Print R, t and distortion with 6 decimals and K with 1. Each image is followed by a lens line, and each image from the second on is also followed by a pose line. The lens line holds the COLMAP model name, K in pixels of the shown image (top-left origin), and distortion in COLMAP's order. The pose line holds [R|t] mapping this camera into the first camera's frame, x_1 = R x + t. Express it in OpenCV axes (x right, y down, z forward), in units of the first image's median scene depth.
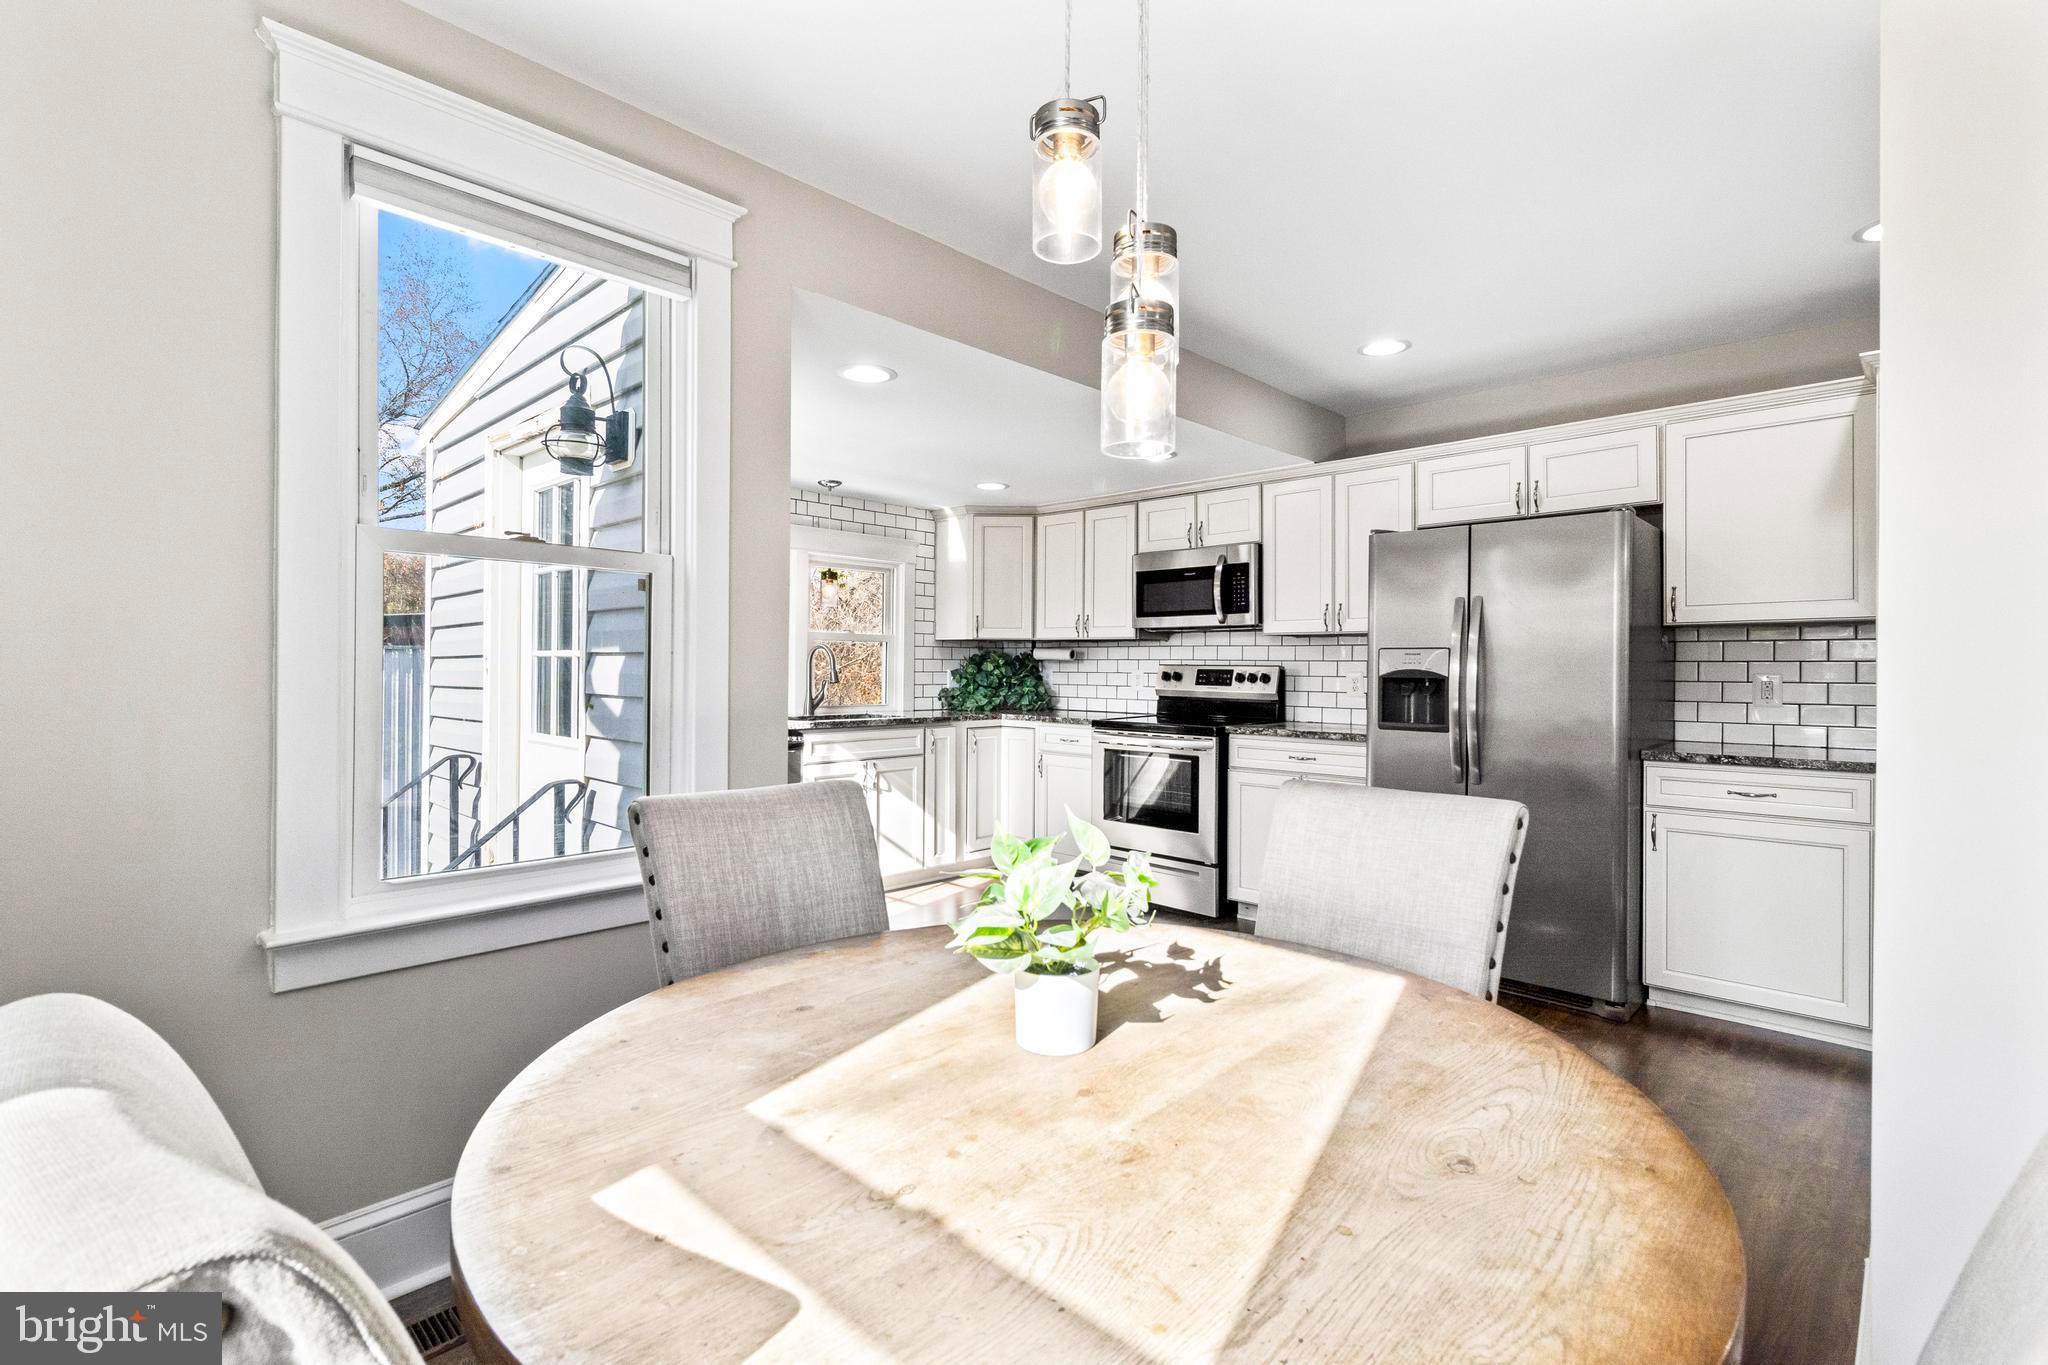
lens RADIAL K [[950.8, 0, 1026.0], [0, 950.8, 675.4], [0, 0, 1]] dist [-0.003822, 0.000728]
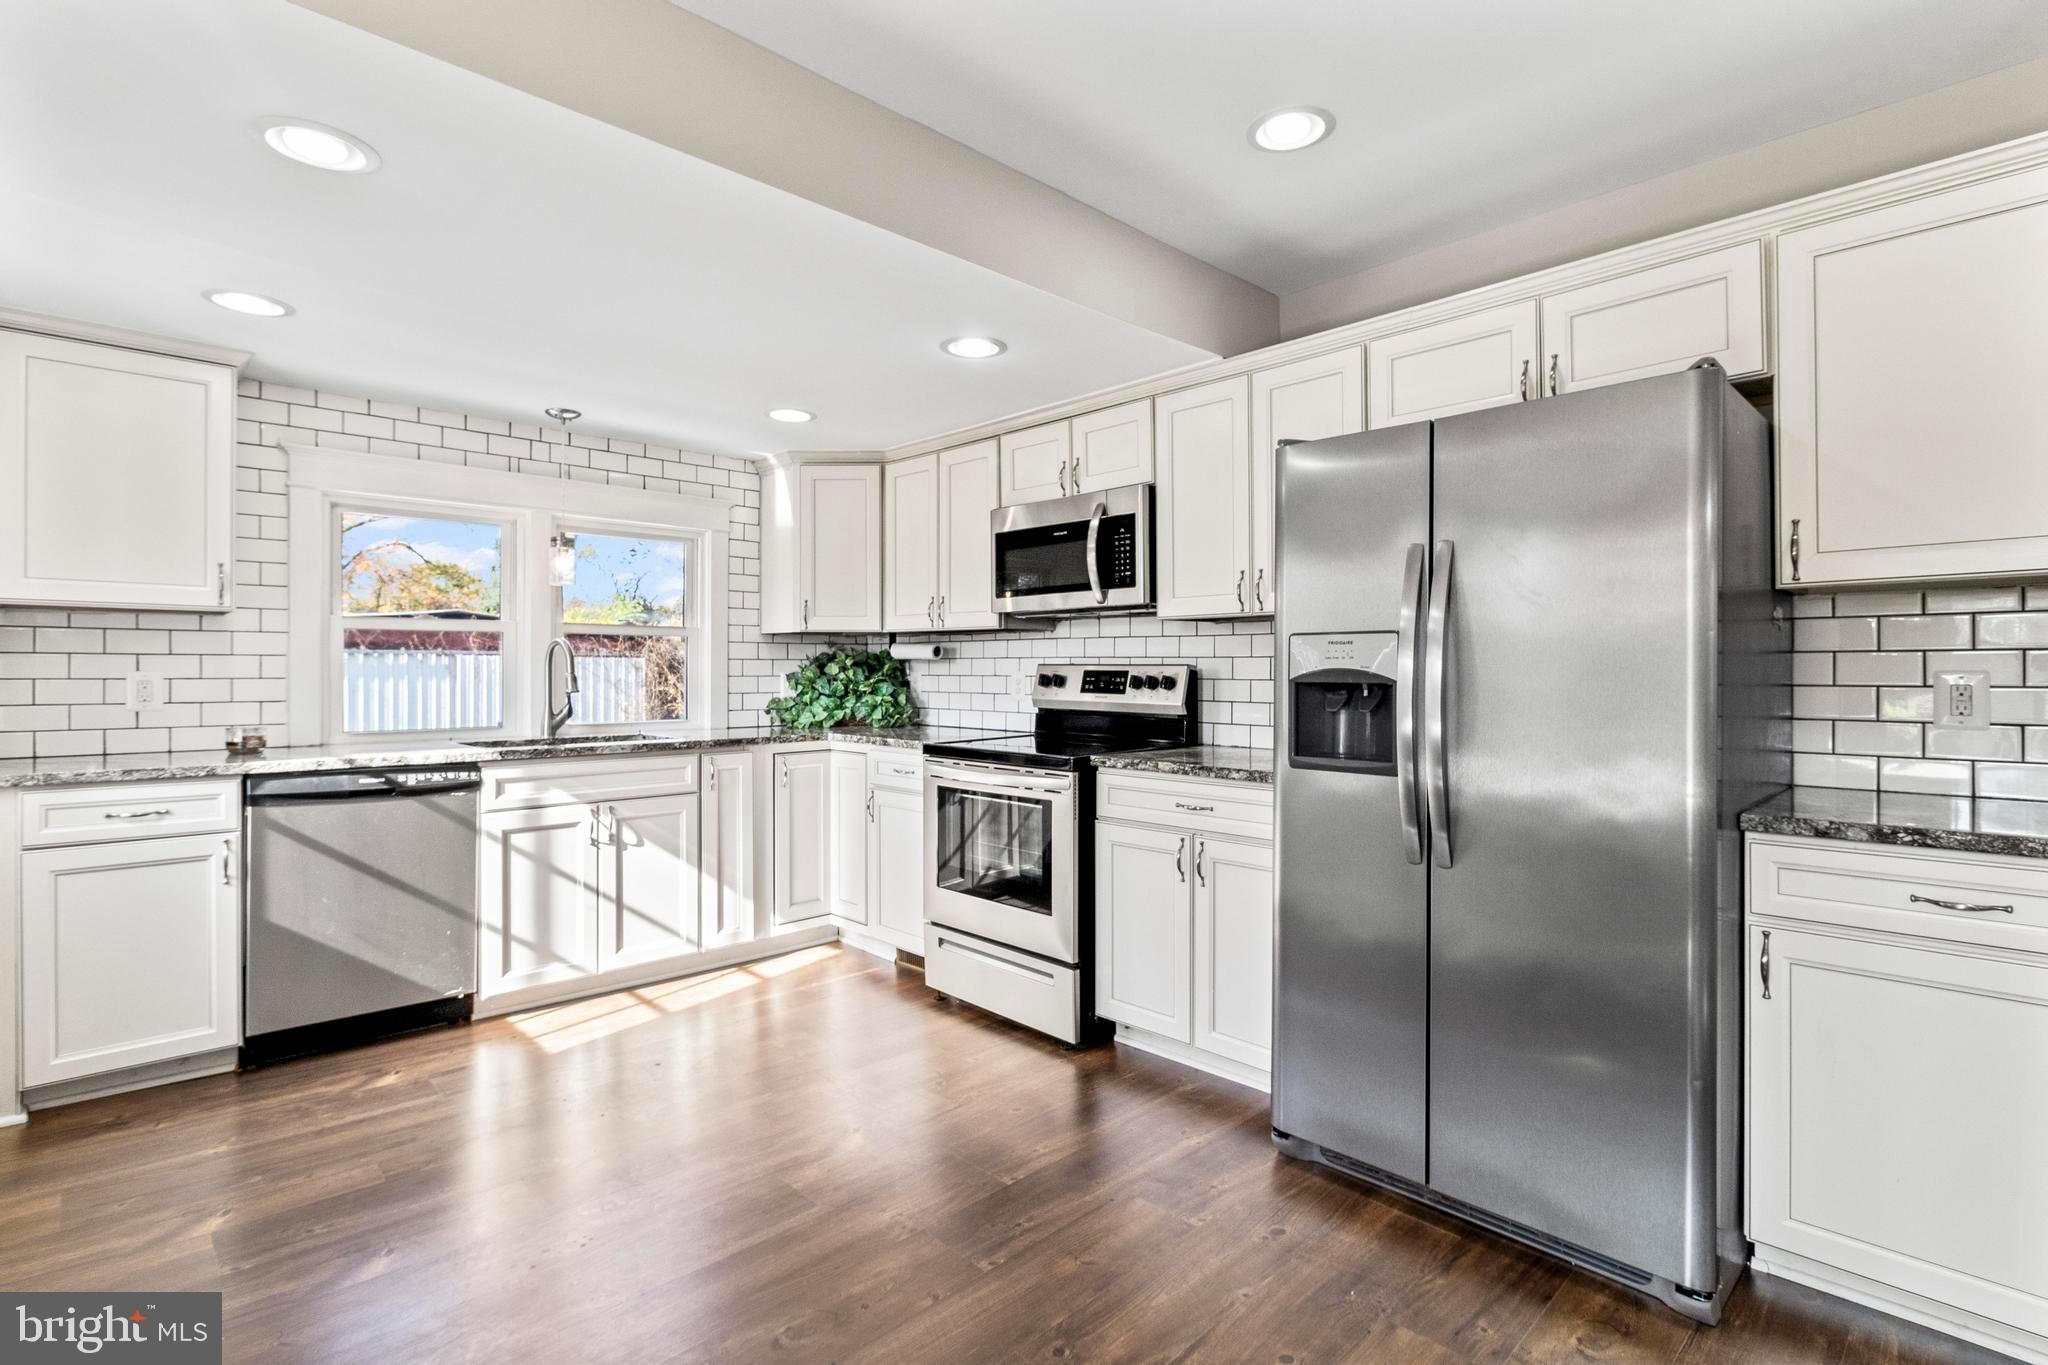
lens RADIAL K [[994.1, 0, 1020.7], [0, 994.1, 676.8], [0, 0, 1]] dist [-0.001028, -0.003543]
pose [[0.999285, -0.005855, -0.037341, 0.178935], [0.005788, 0.999981, -0.001899, -0.000674], [0.037351, 0.001681, 0.999301, 0.289097]]
